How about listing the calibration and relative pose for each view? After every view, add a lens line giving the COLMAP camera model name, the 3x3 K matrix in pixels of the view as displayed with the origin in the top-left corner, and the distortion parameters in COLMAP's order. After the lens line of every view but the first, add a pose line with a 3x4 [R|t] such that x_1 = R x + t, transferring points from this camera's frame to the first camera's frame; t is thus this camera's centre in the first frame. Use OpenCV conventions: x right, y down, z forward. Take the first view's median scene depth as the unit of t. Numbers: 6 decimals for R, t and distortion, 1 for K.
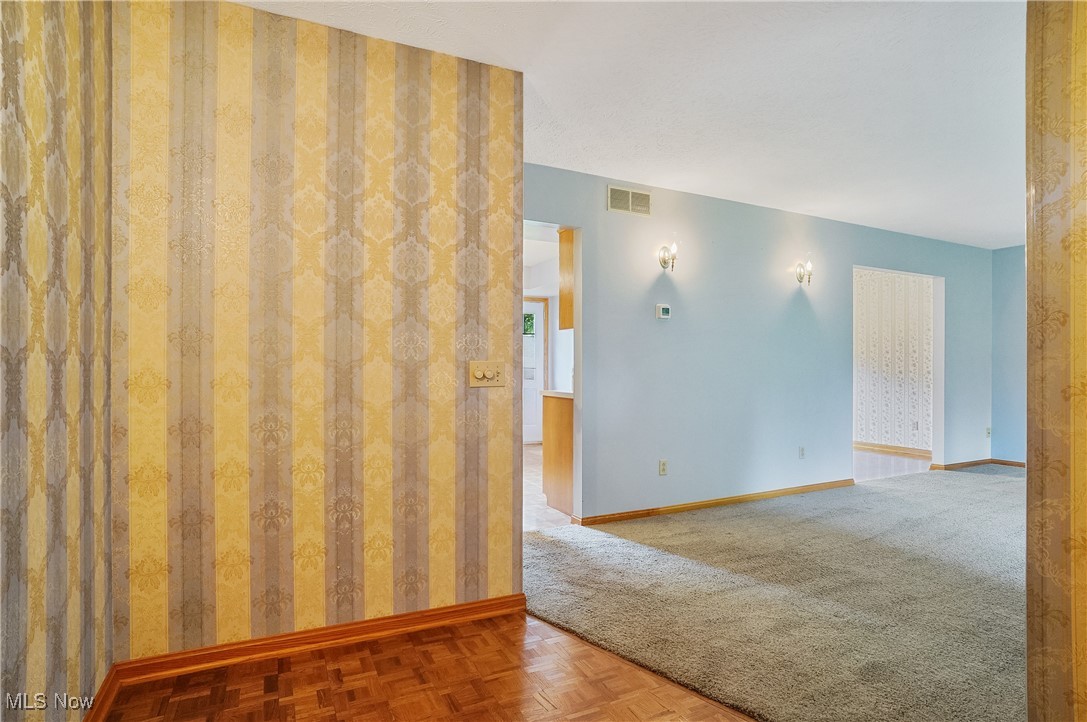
lens RADIAL K [[565.0, 0, 539.4], [0, 565.0, 365.9], [0, 0, 1]] dist [-0.084292, 0.042880]
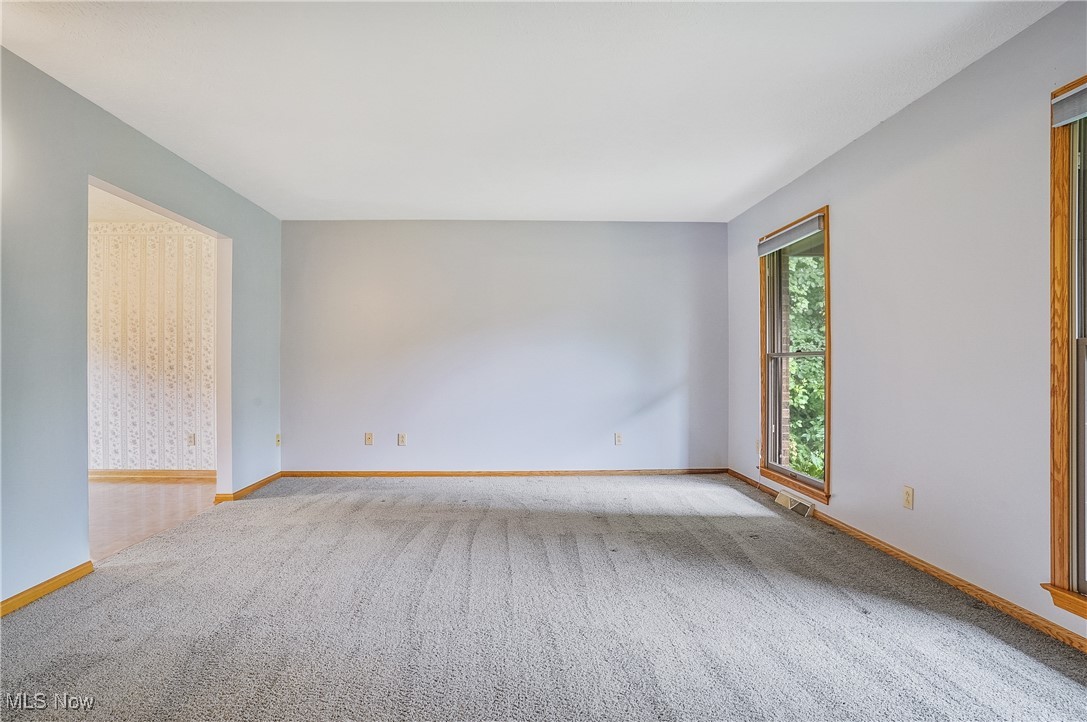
lens RADIAL K [[565.0, 0, 539.4], [0, 565.0, 365.9], [0, 0, 1]] dist [-0.084292, 0.042880]
pose [[0.383619, -0.005611, 0.923474, 0.178115], [-0.004871, 0.999955, 0.008099, 0.000759], [-0.923479, -0.007605, 0.383574, 0.277509]]
